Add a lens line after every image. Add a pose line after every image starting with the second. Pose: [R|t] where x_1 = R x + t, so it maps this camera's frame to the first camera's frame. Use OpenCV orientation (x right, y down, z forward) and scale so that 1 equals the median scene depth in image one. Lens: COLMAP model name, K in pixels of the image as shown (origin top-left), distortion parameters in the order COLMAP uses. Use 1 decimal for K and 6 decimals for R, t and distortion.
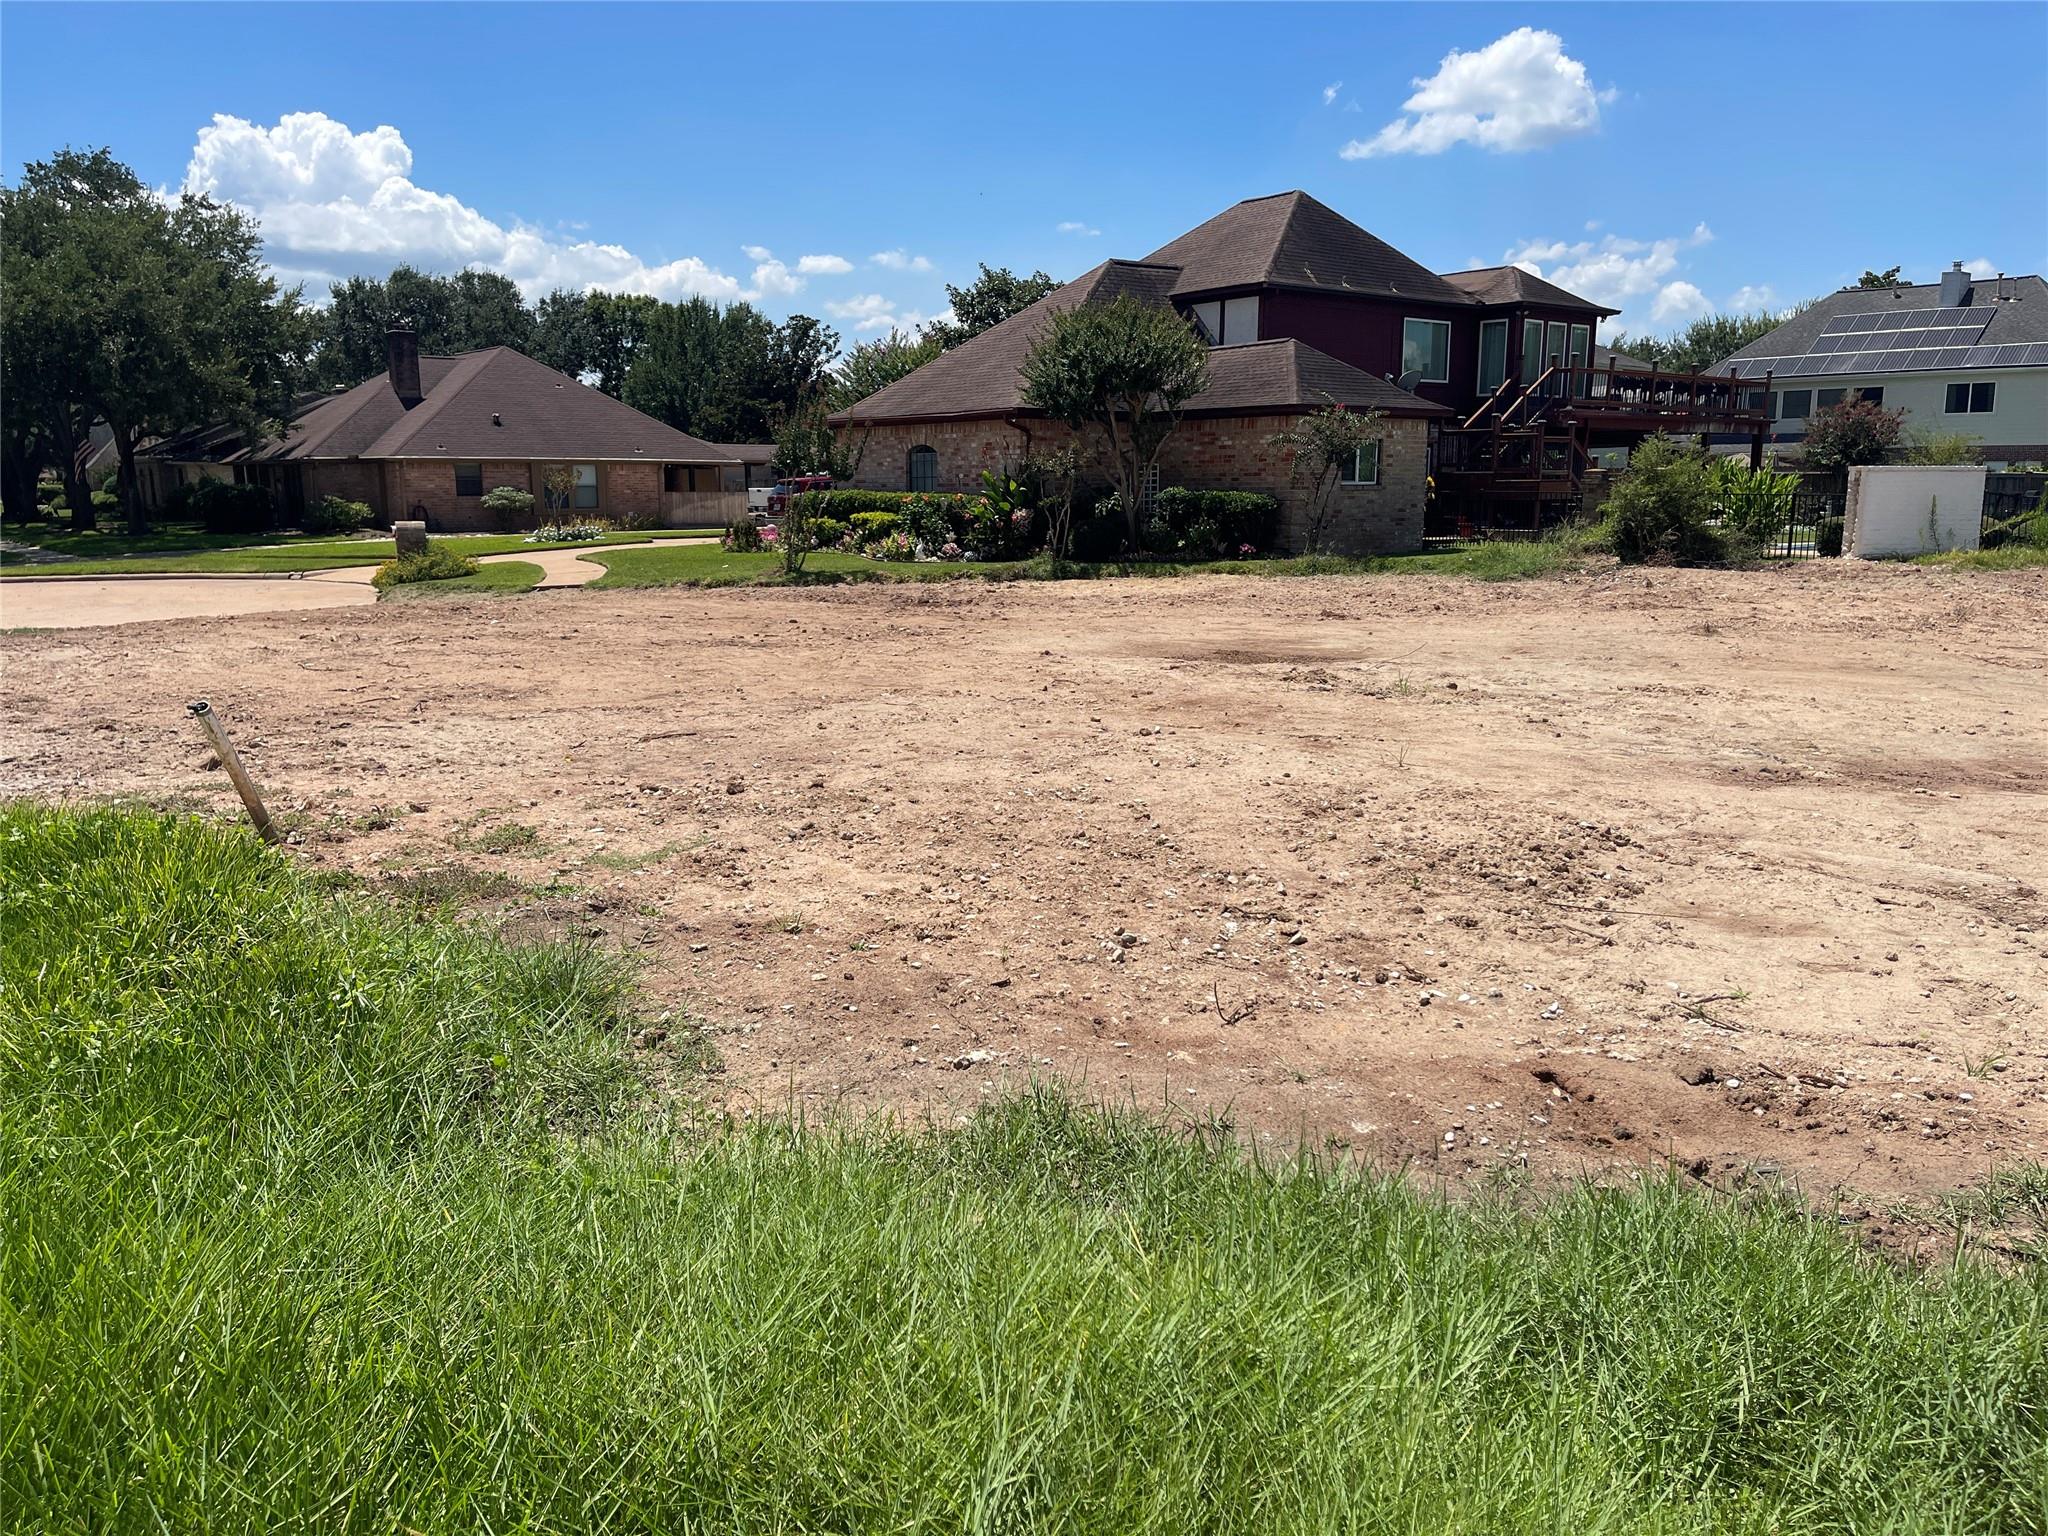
lens RADIAL K [[1537.9, 0, 1006.0], [0, 1537.9, 771.0], [0, 0, 1]] dist [0.066048, -0.089070]
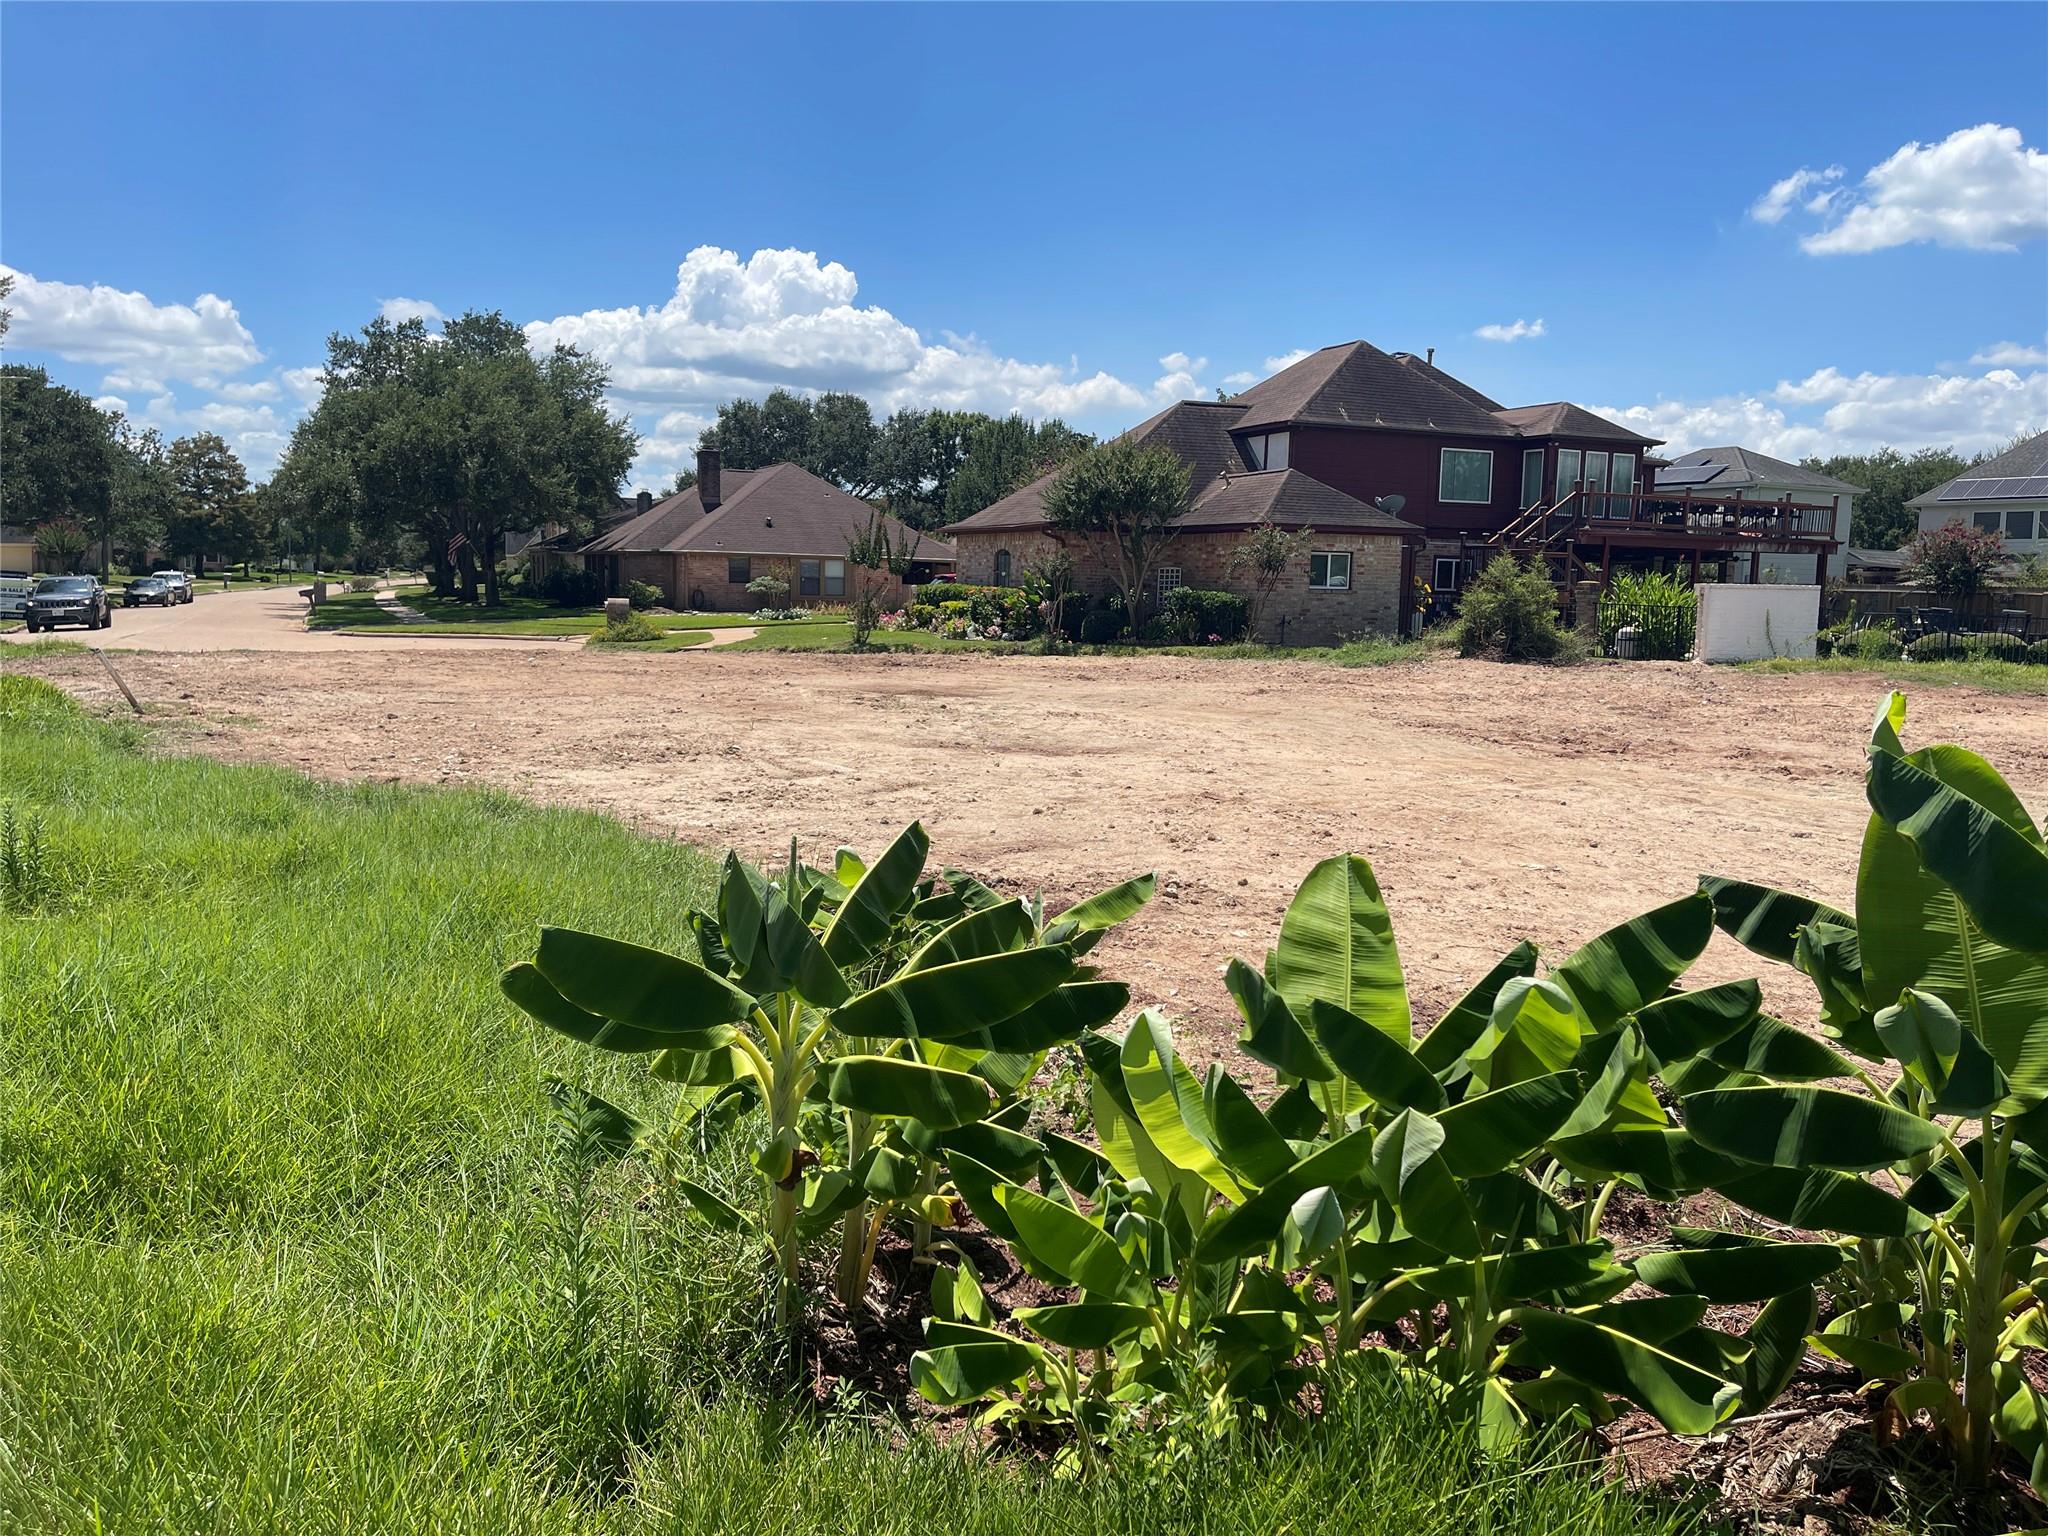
lens RADIAL K [[1537.9, 0, 1030.9], [0, 1537.9, 765.3], [0, 0, 1]] dist [0.066048, -0.089070]
pose [[0.969494, 0.052668, -0.239389, 0.259561], [-0.068351, 0.995992, -0.057685, 0.031597], [0.235391, 0.072287, 0.969209, -0.179504]]
